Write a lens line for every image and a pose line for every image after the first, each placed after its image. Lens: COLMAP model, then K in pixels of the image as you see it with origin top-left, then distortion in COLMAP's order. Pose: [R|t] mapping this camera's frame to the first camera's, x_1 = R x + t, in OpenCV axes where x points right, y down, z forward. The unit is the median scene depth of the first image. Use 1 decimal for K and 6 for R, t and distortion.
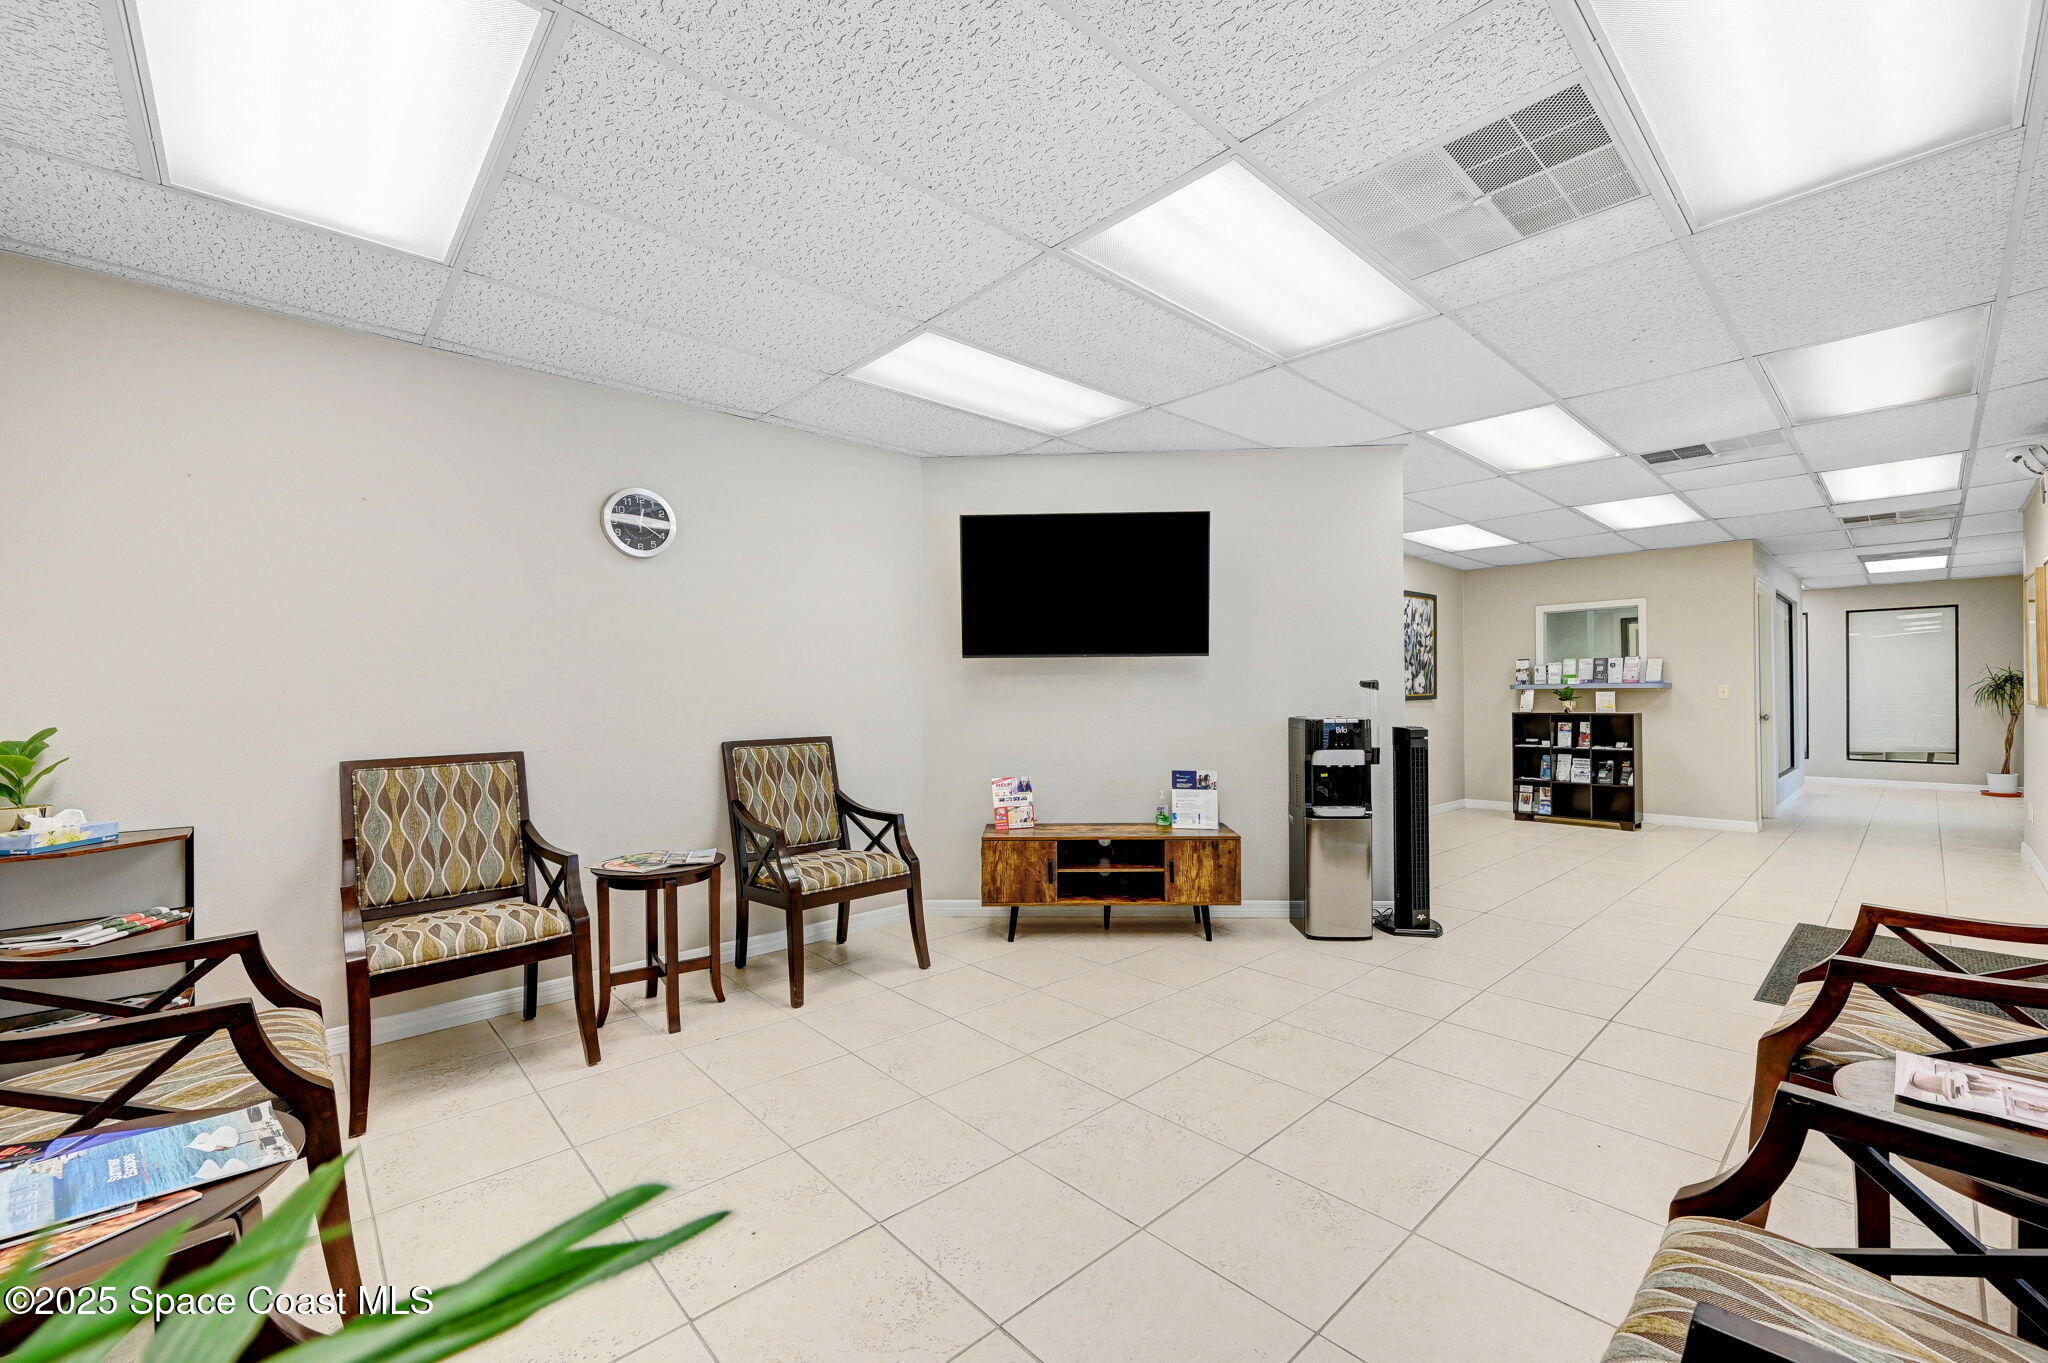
lens RADIAL K [[821.6, 0, 1040.4], [0, 821.6, 686.1], [0, 0, 1]] dist [-0.000297, 0.000348]
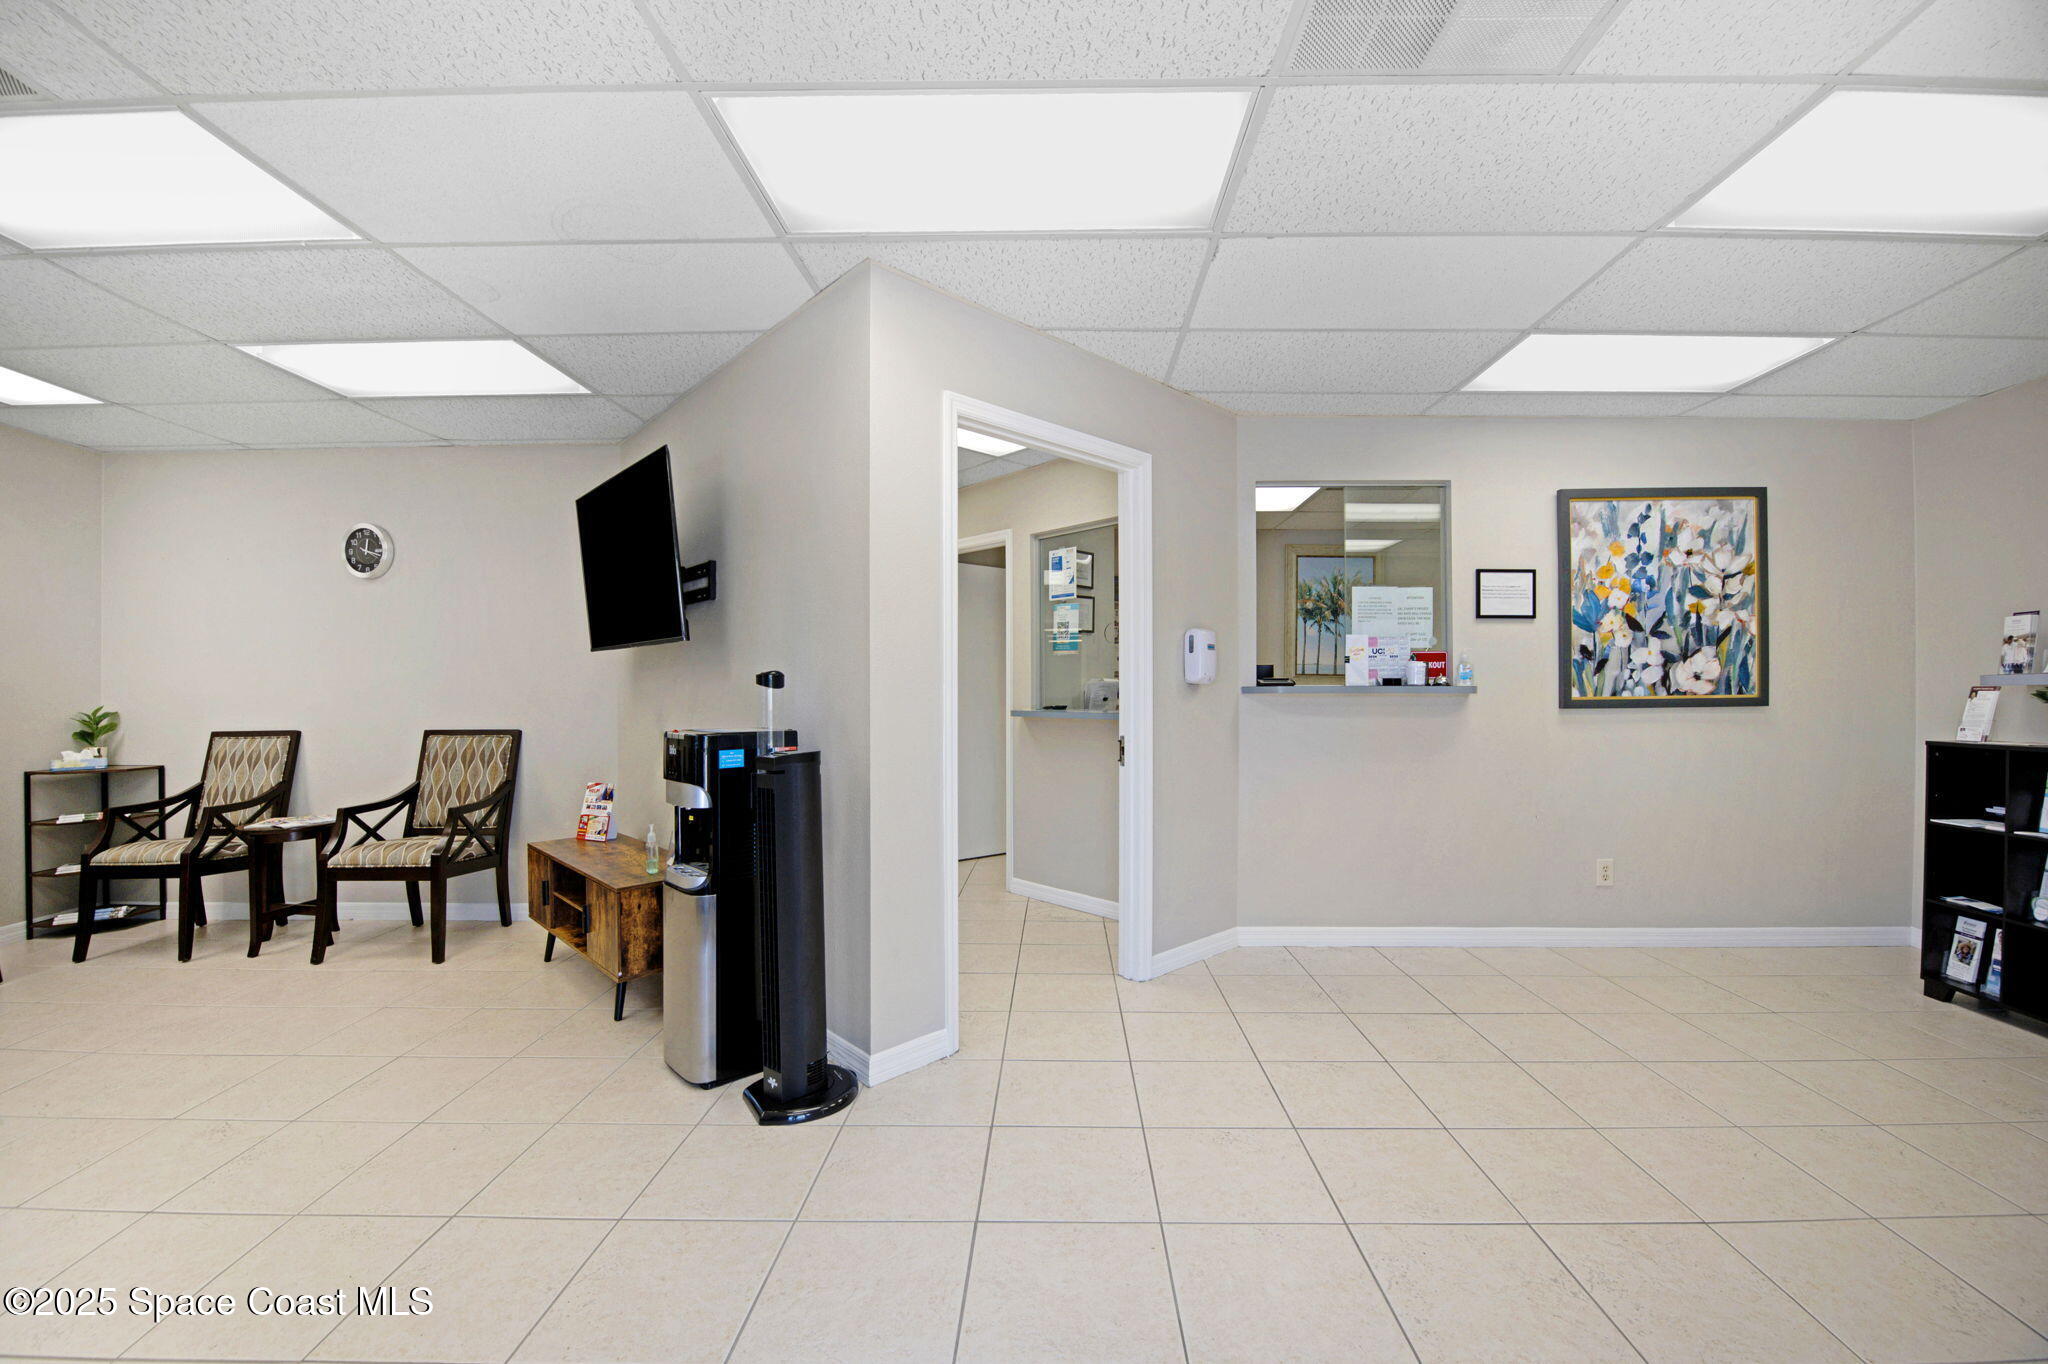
lens RADIAL K [[821.6, 0, 980.3], [0, 821.6, 684.2], [0, 0, 1]] dist [-0.000297, 0.000348]
pose [[0.729851, 0.001953, -0.683604, 0.884722], [0.003534, 0.999972, 0.006631, -0.001930], [0.683598, -0.007255, 0.729823, 0.628710]]
